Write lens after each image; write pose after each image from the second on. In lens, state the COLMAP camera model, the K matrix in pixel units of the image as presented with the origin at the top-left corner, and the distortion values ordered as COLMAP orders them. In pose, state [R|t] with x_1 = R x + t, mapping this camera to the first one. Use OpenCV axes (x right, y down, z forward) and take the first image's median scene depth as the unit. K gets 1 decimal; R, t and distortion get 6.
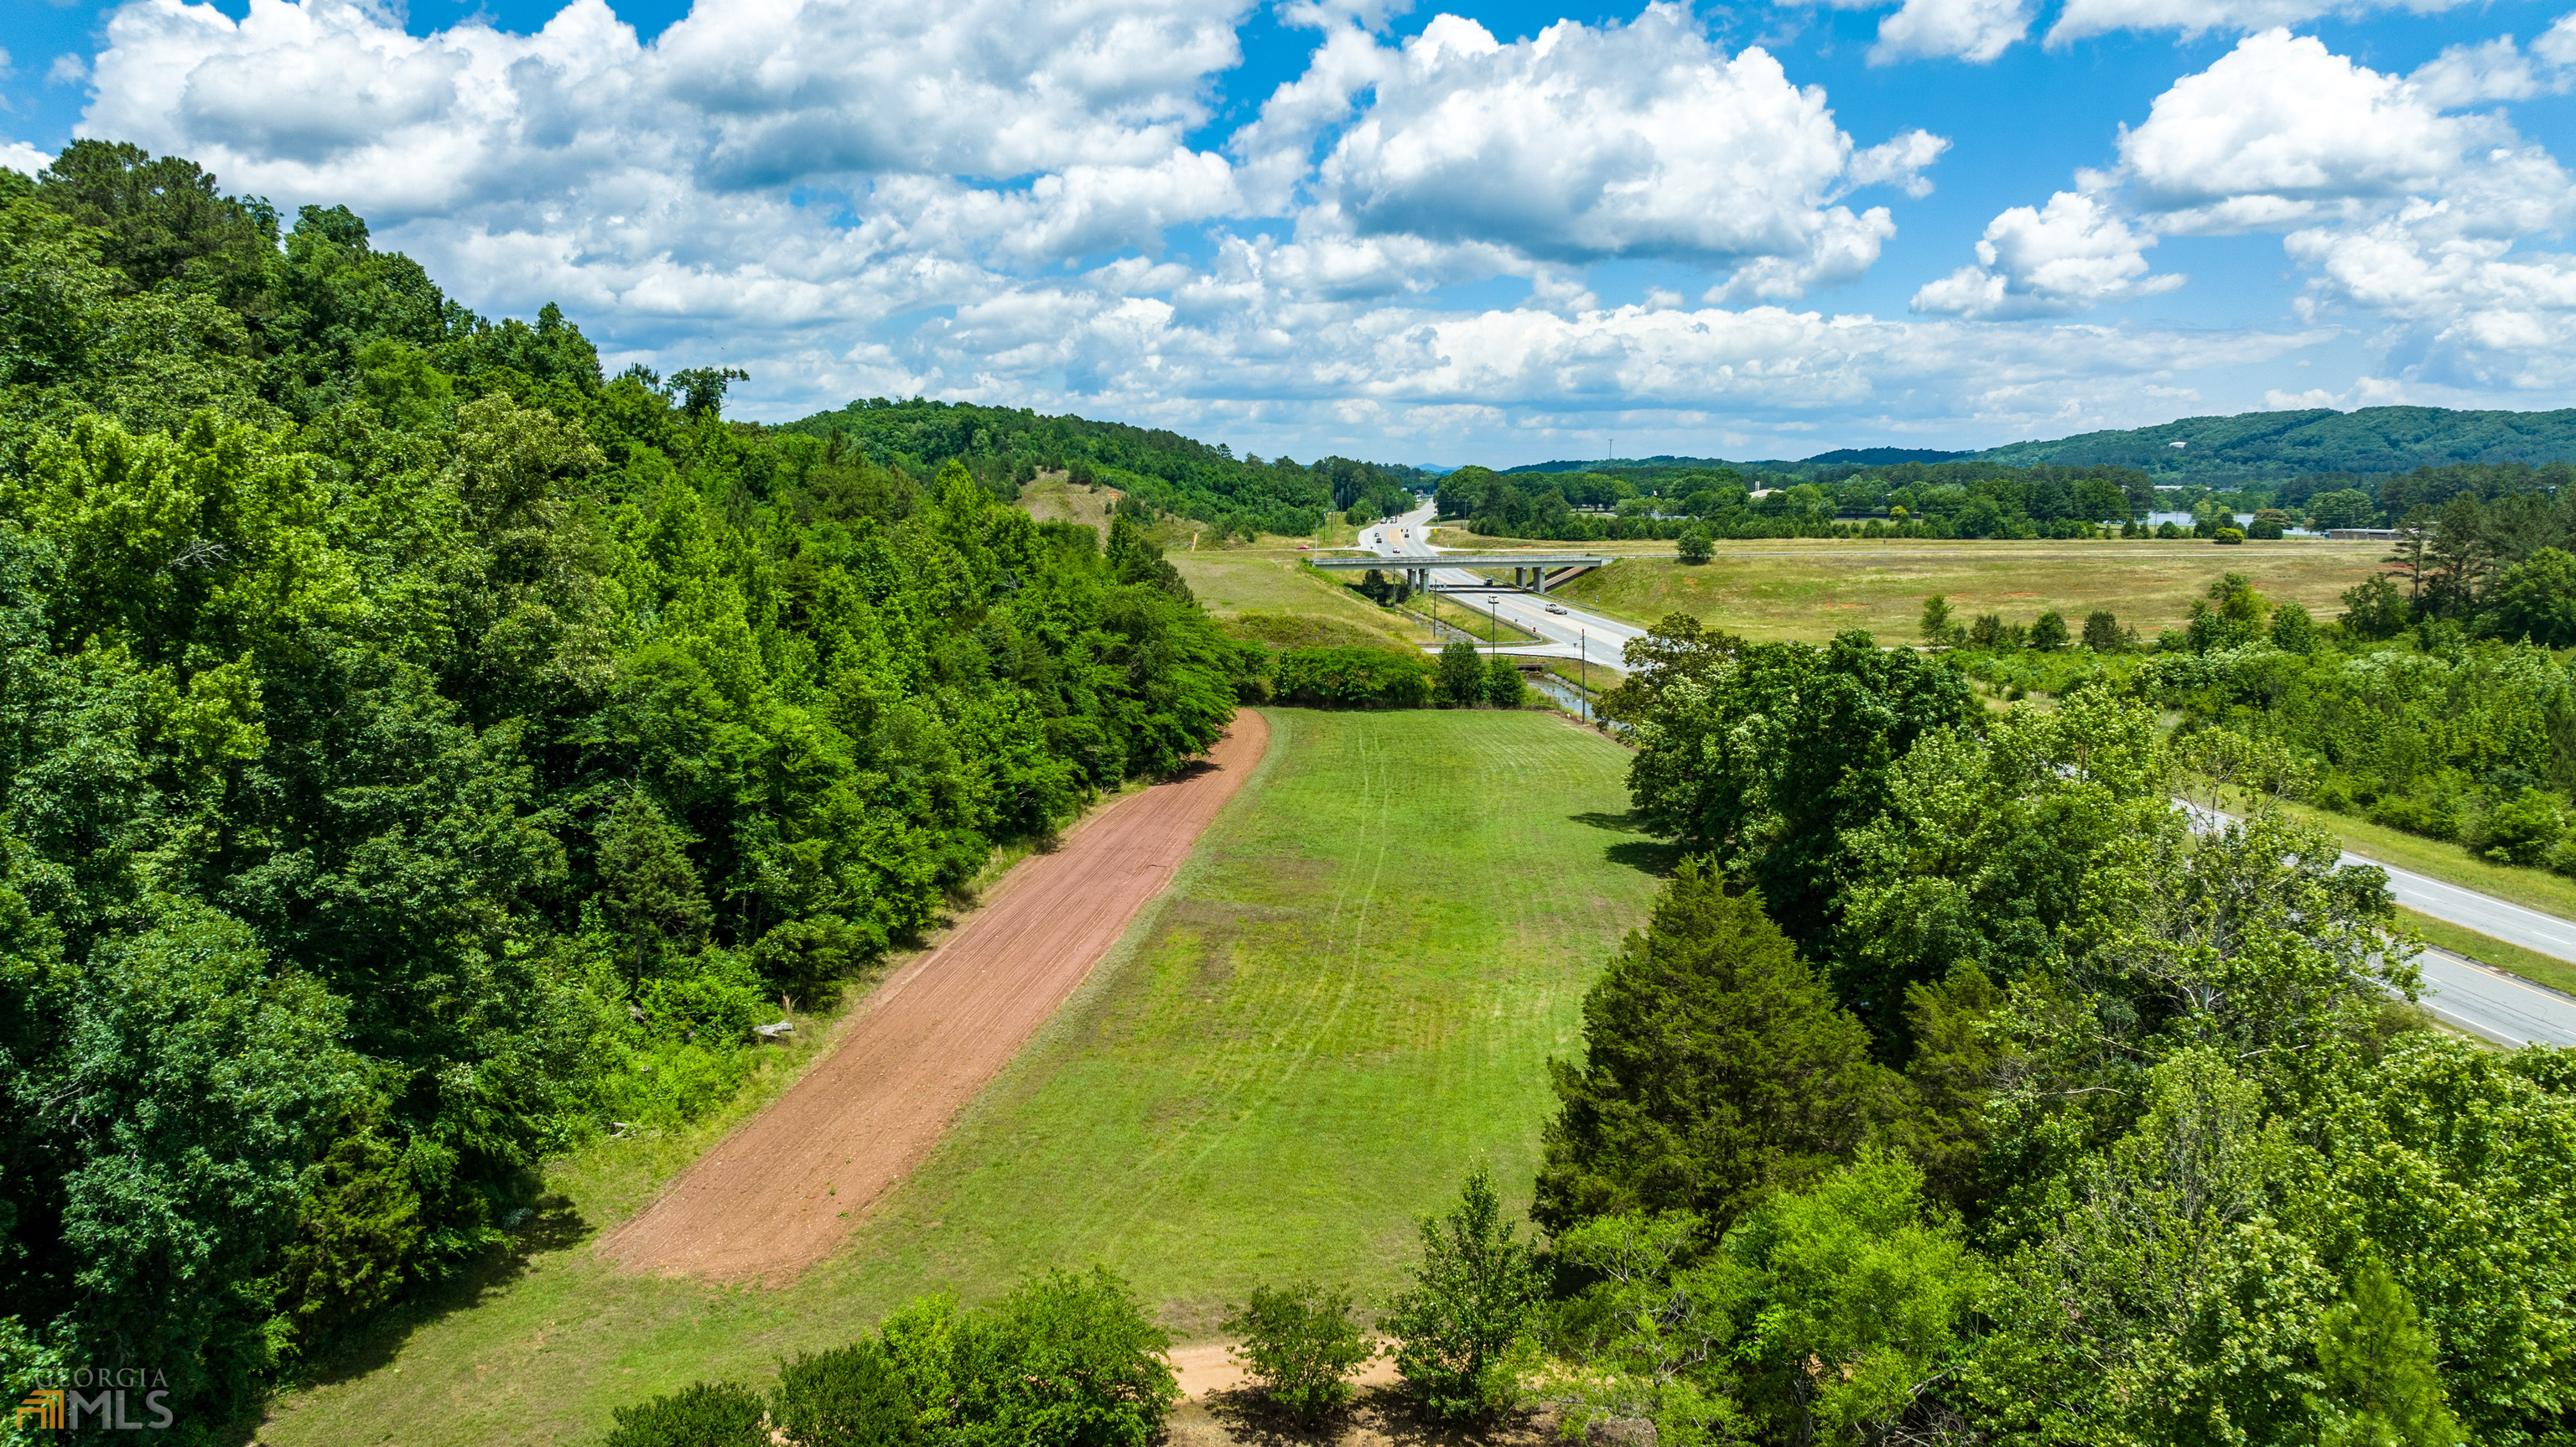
lens RADIAL K [[2082.9, 0, 1288.0], [0, 2082.9, 723.5], [0, 0, 1]] dist [-0.009625, -0.007607]
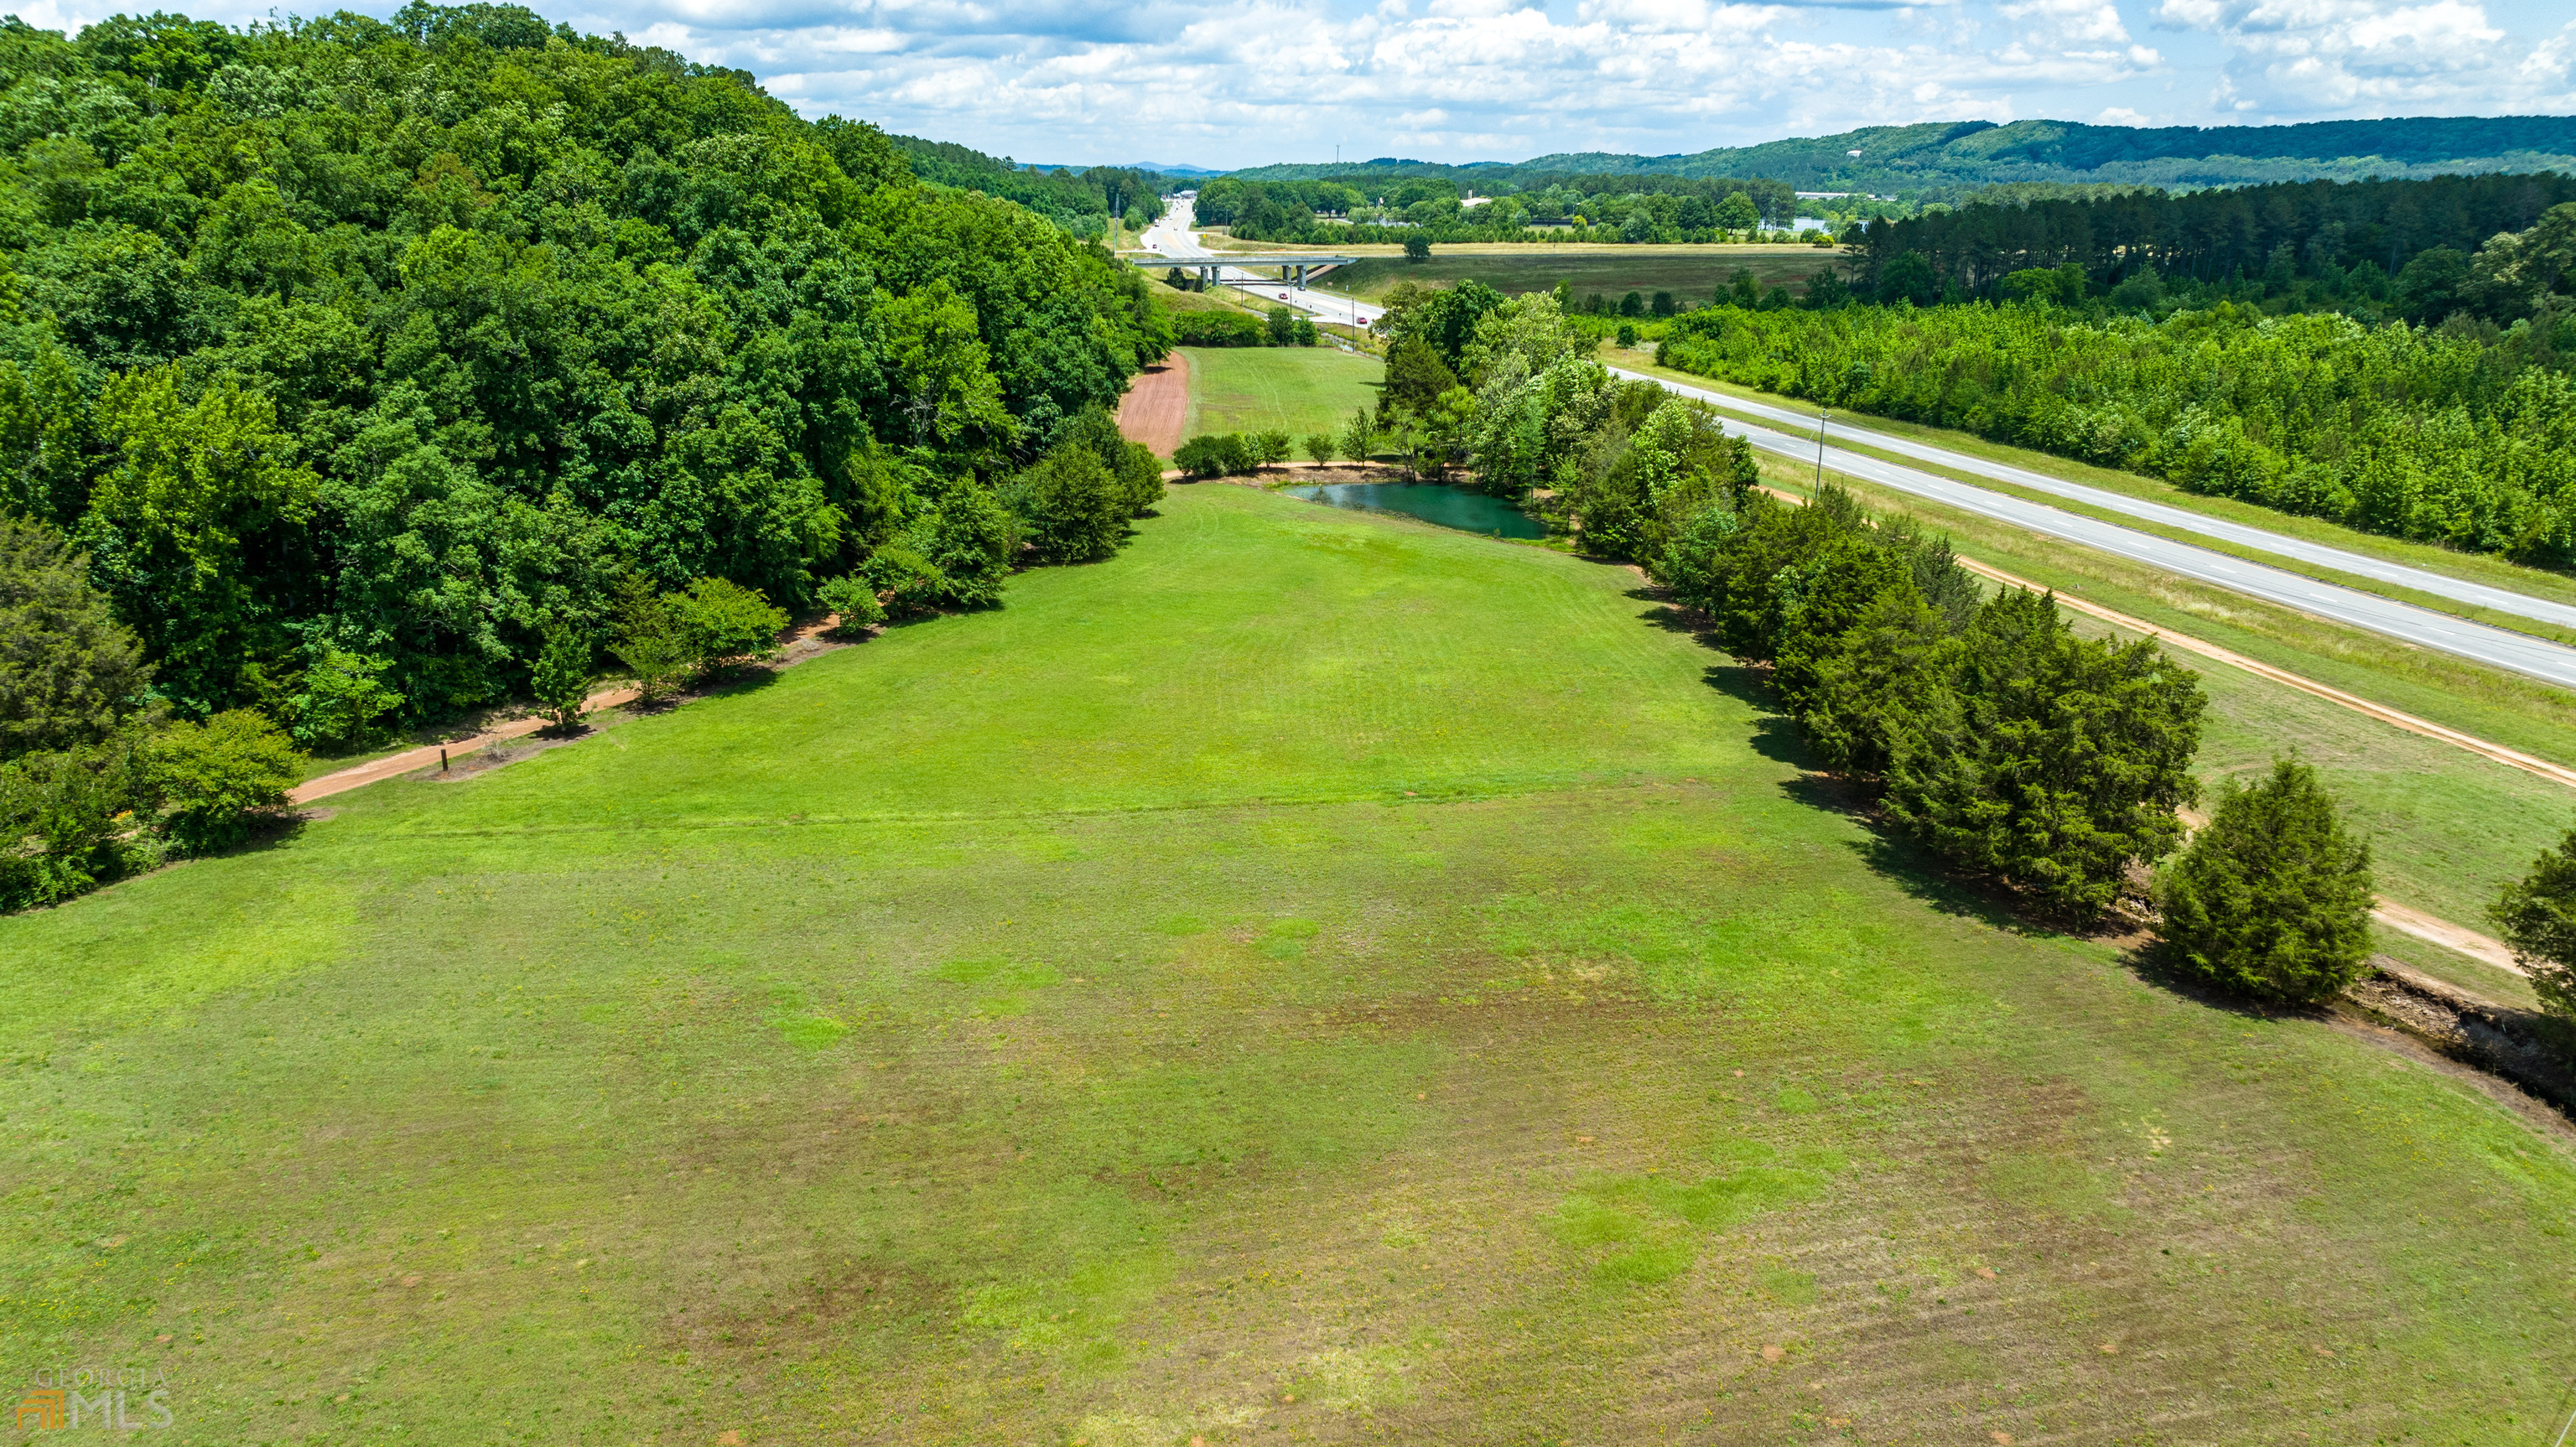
lens RADIAL K [[2082.9, 0, 1288.0], [0, 2082.9, 723.5], [0, 0, 1]] dist [-0.009625, -0.007607]
pose [[0.991309, -0.028439, 0.128440, -0.047884], [0.010275, 0.990108, 0.139929, 0.020520], [-0.131149, -0.137393, 0.981796, -0.247996]]
